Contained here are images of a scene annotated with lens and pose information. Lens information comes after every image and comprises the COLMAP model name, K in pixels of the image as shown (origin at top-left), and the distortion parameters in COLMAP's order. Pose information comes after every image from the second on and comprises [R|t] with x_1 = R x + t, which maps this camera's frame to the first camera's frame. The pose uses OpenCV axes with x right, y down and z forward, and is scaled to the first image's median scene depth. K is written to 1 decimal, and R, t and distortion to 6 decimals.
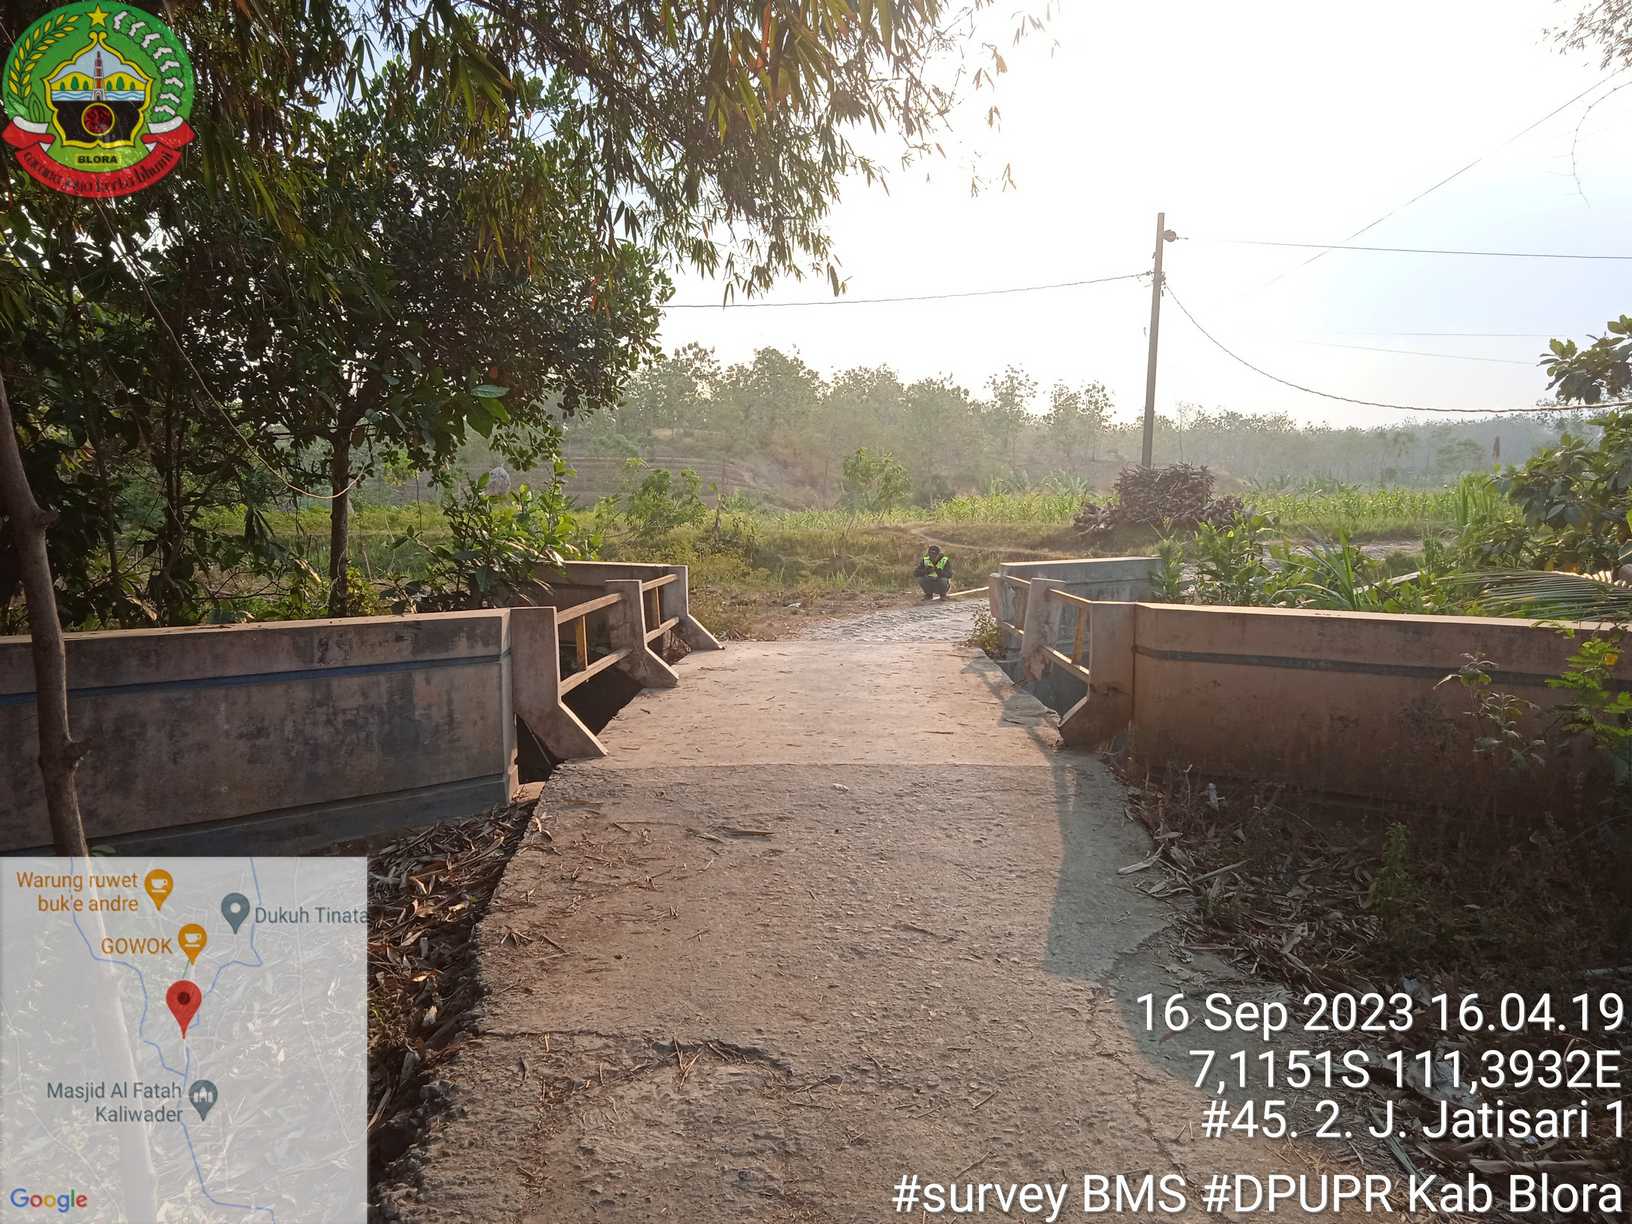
lens RADIAL K [[1344.6, 0, 816.0], [0, 1344.6, 617.5], [0, 0, 1]] dist [0.062989, -0.073752]
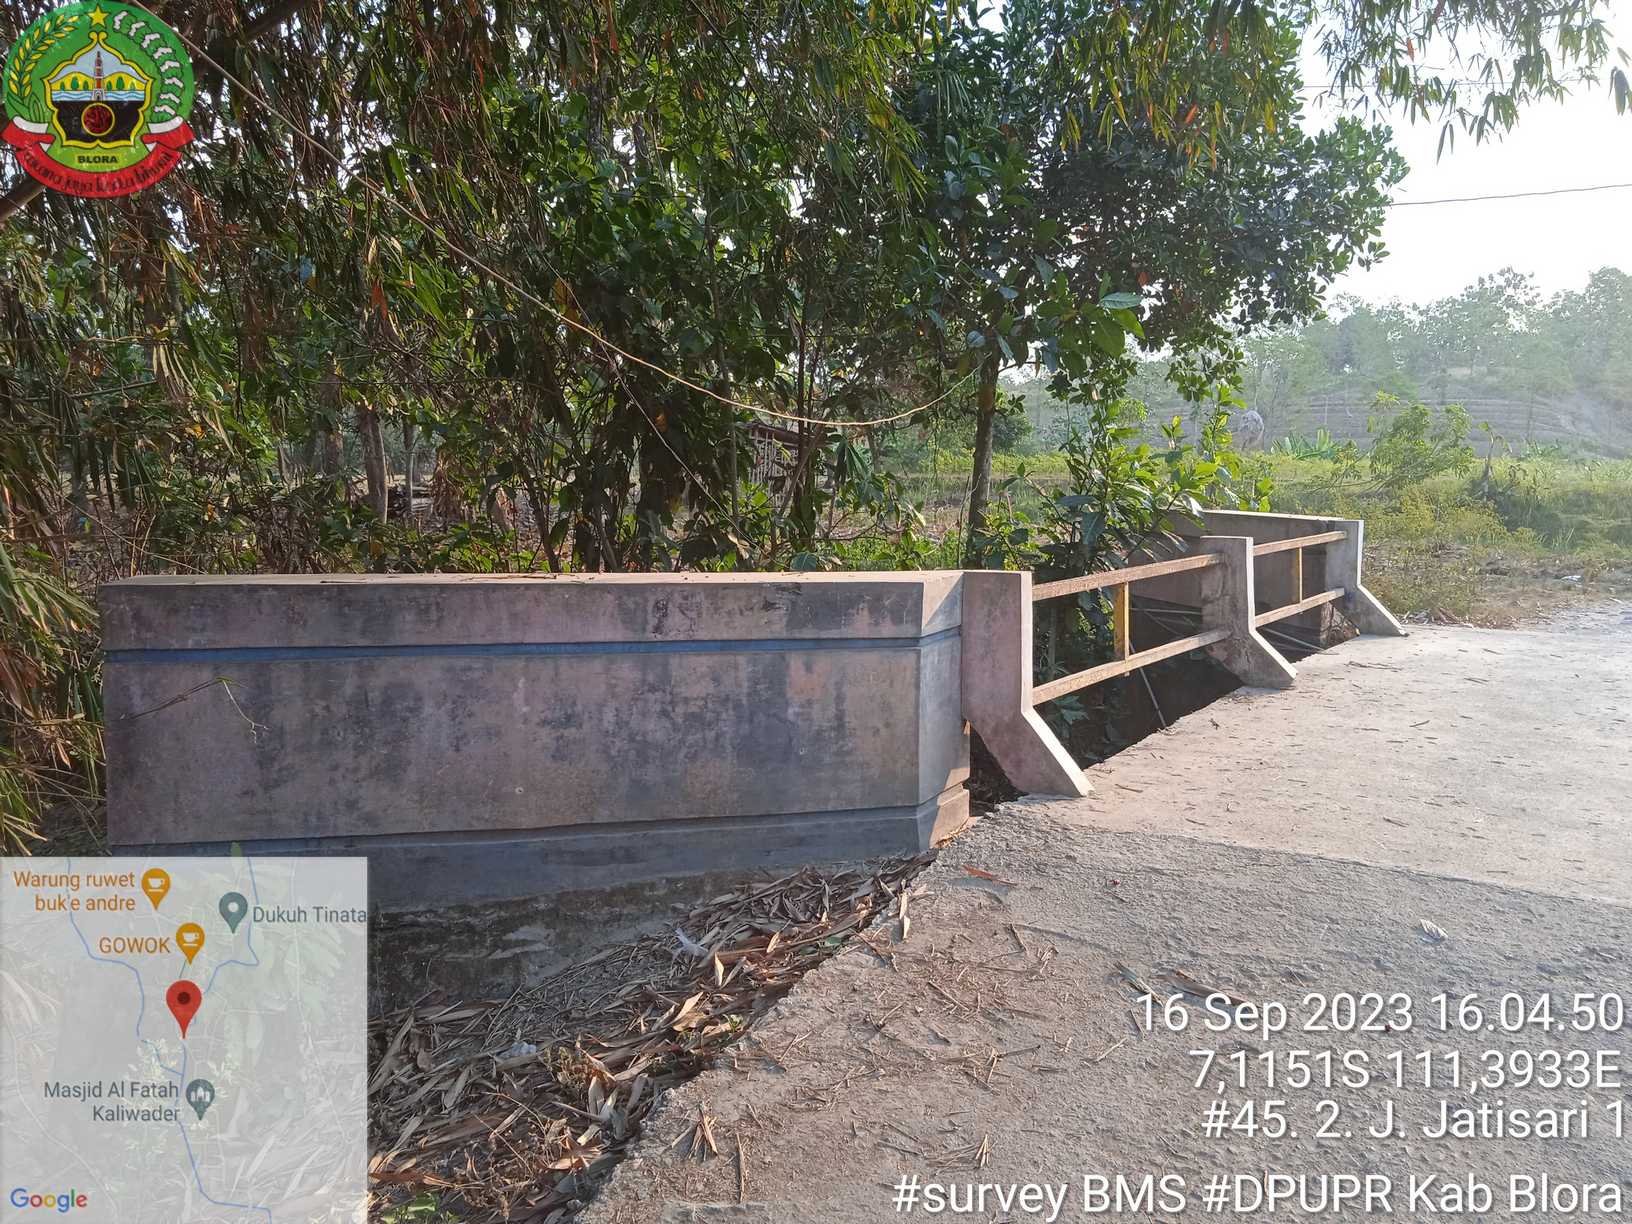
lens RADIAL K [[1329.1, 0, 816.7], [0, 1329.1, 621.6], [0, 0, 1]] dist [0.005064, 0.000857]
pose [[0.844425, 0.073509, -0.530606, 0.045119], [-0.051152, 0.997078, 0.056728, -0.009021], [0.533226, -0.020761, 0.845718, 0.218734]]
